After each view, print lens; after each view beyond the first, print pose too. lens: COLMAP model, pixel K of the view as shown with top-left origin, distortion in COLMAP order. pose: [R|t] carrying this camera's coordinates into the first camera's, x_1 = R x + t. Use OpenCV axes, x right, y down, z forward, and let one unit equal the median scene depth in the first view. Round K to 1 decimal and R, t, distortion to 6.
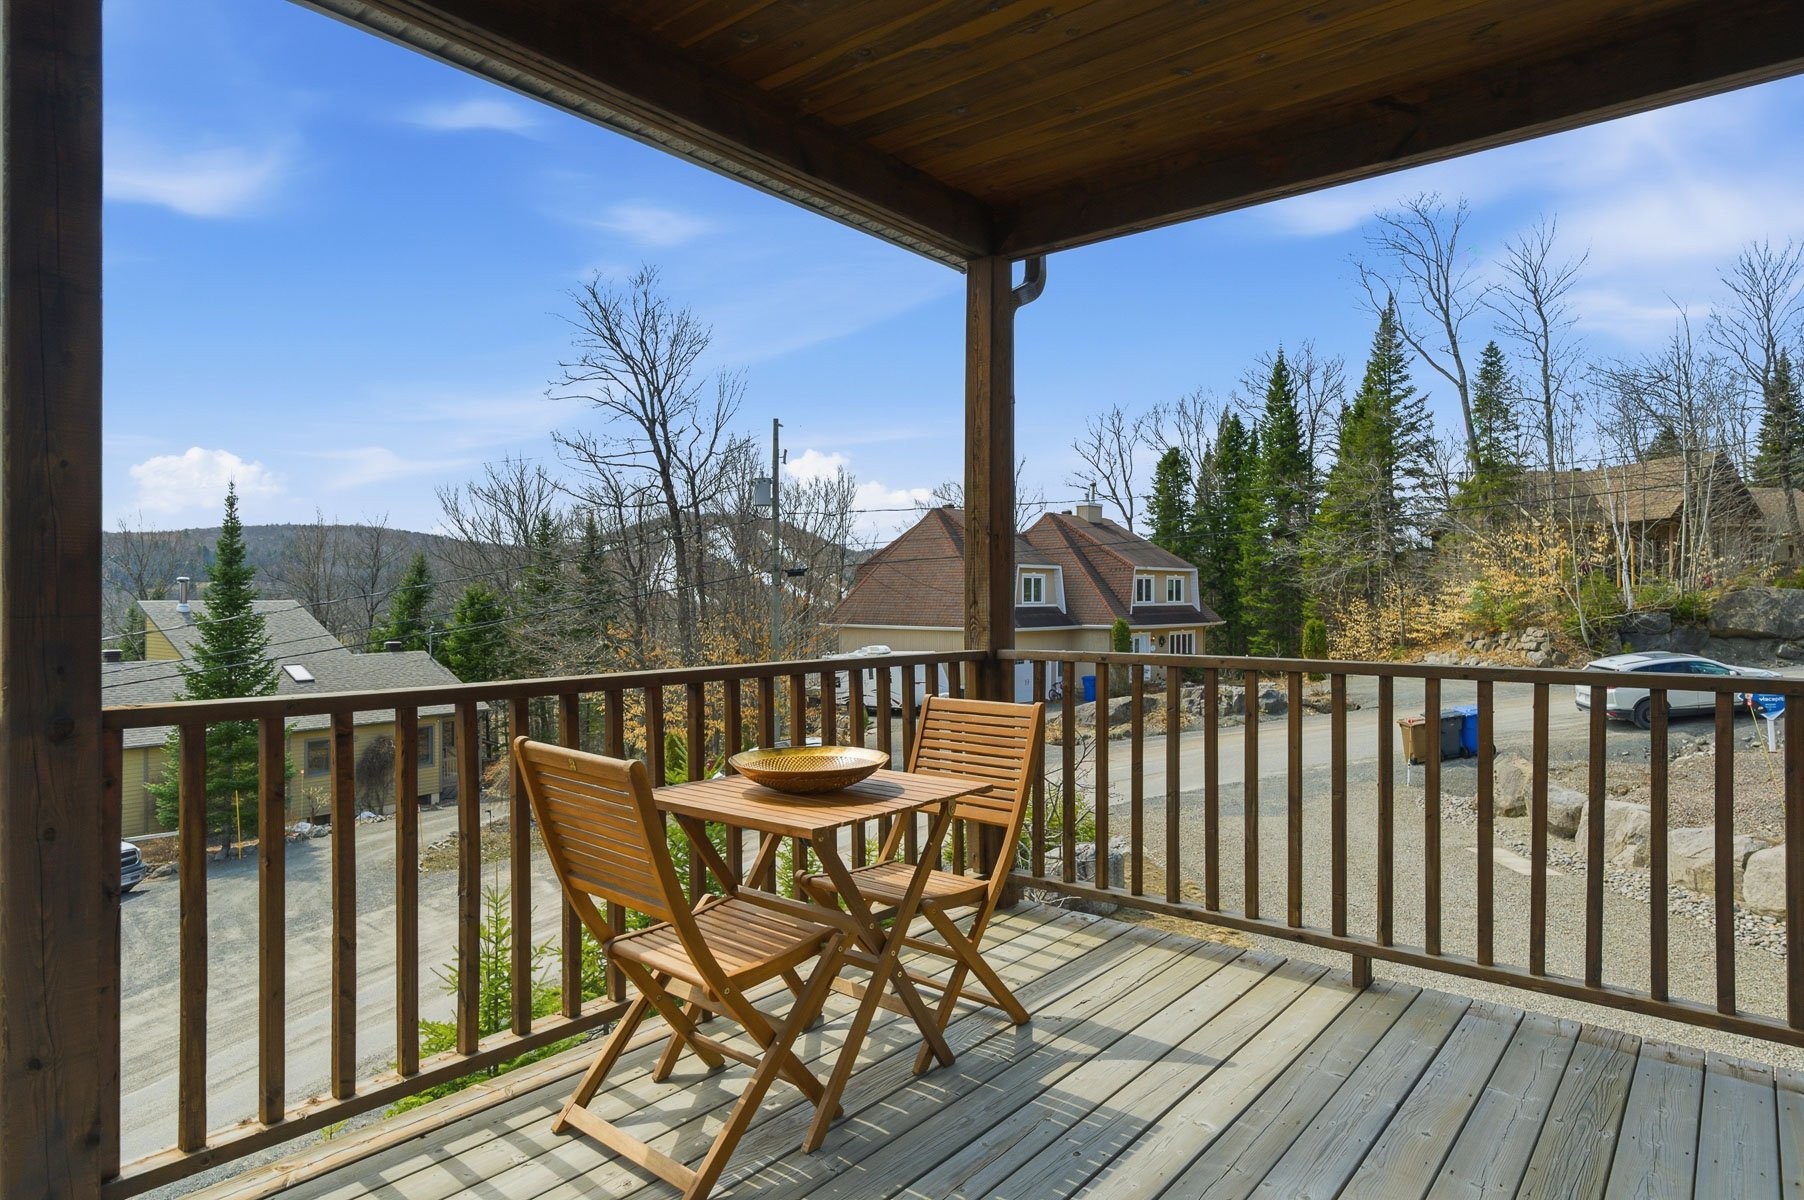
lens RADIAL K [[1015.2, 0, 895.7], [0, 1015.2, 610.1], [0, 0, 1]] dist [-0.008918, 0.002621]
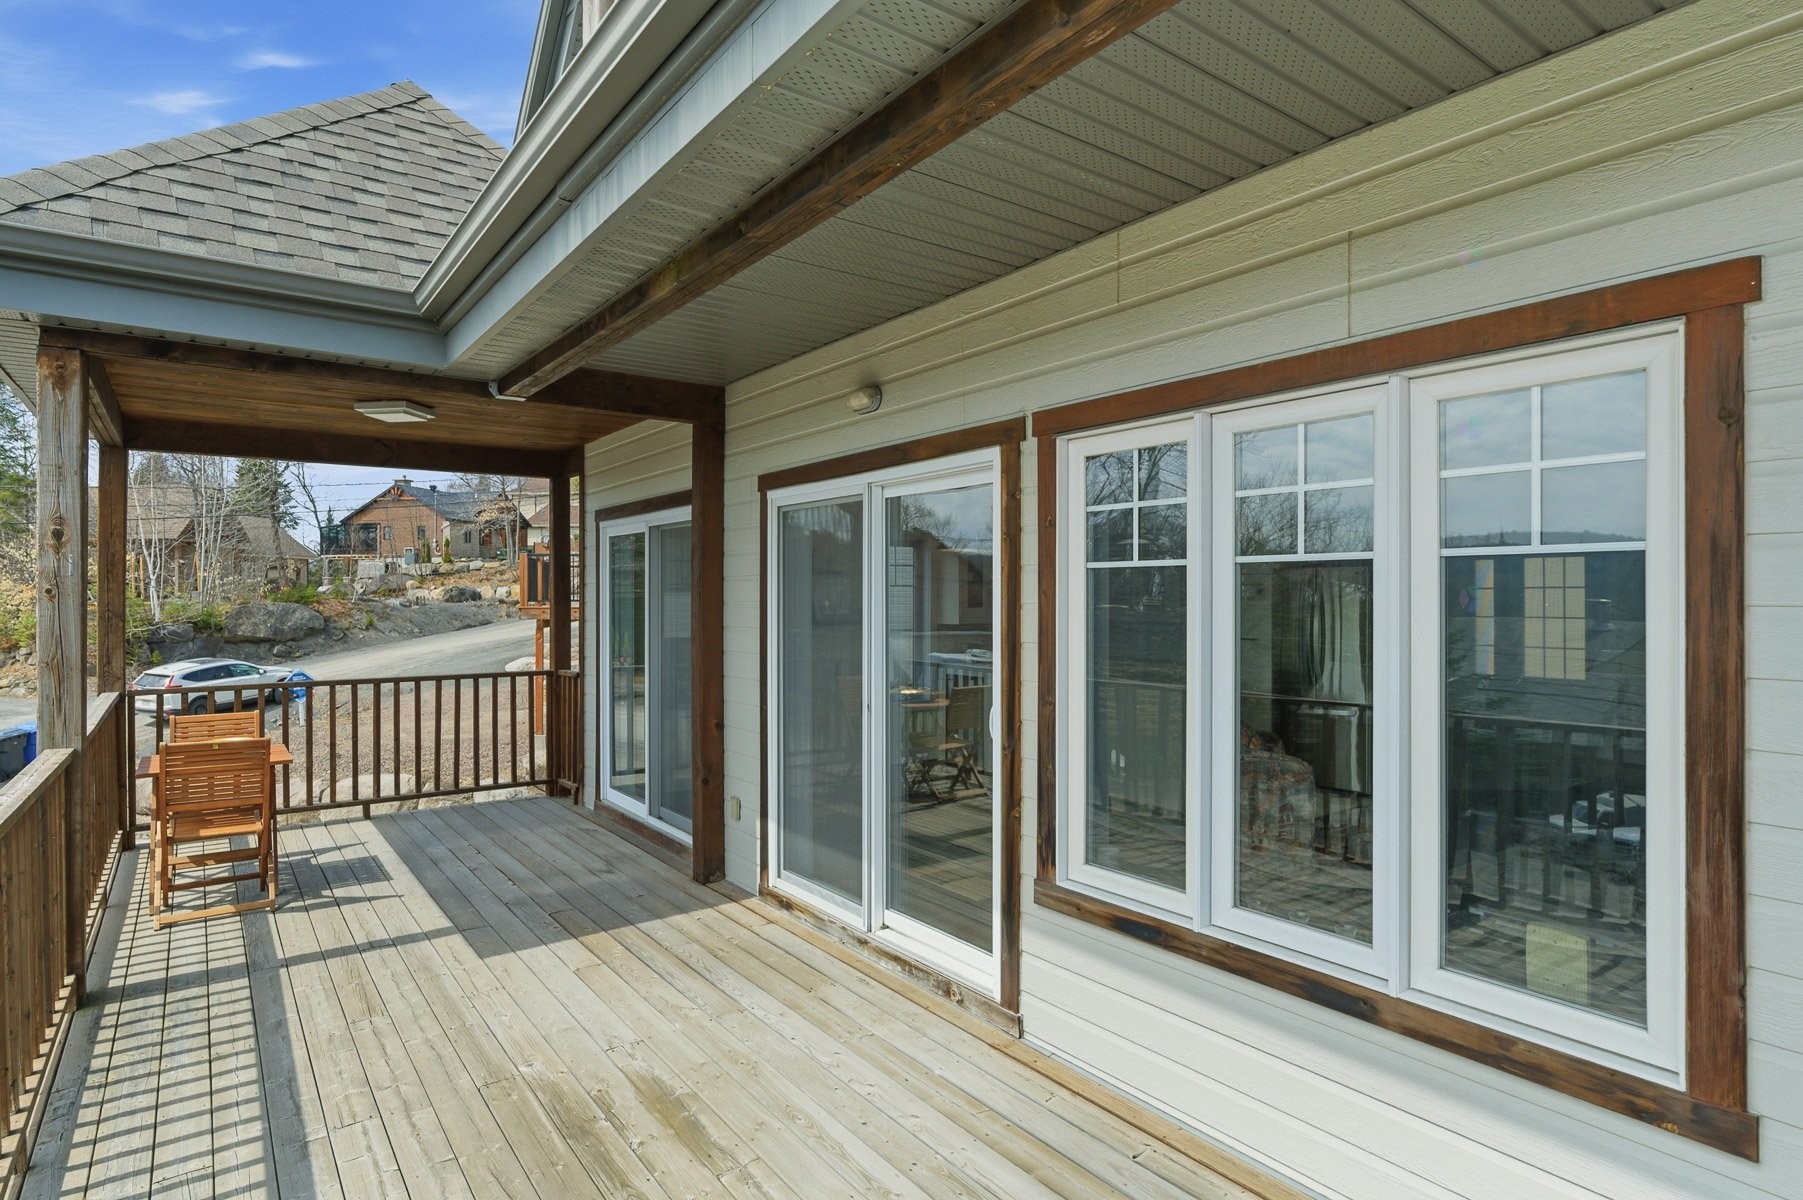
lens RADIAL K [[970.6, 0, 889.5], [0, 970.6, 596.5], [0, 0, 1]] dist [-0.012013, 0.003494]
pose [[0.250226, -0.000923, 0.968187, -0.098293], [0.019870, 0.999794, -0.004182, -0.007304], [-0.967984, 0.020285, 0.250193, -0.051530]]
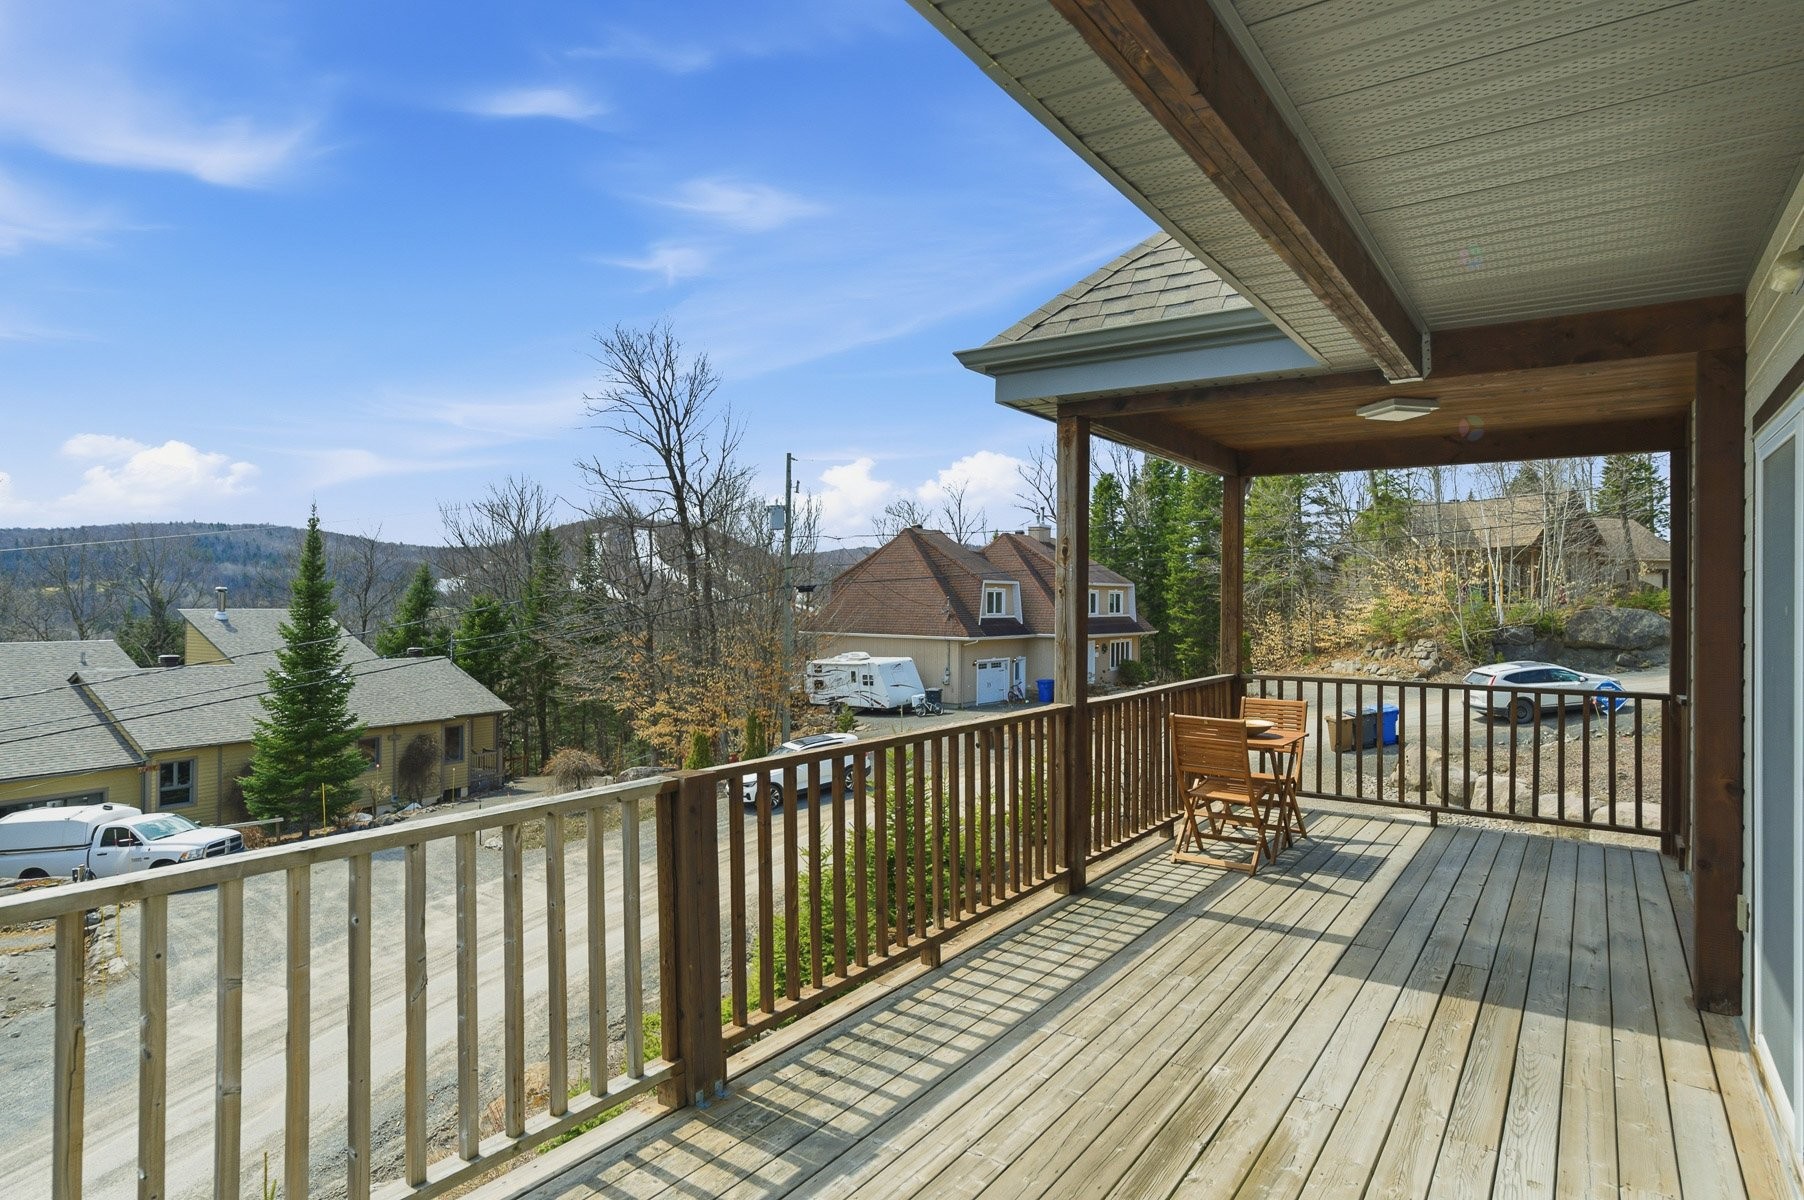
lens RADIAL K [[971.1, 0, 902.9], [0, 971.1, 609.6], [0, 0, 1]] dist [-0.012013, 0.003494]
pose [[0.996784, 0.006338, 0.079889, -0.064661], [-0.005875, 0.999965, -0.006029, -0.006639], [-0.079924, 0.005540, 0.996786, -0.076488]]
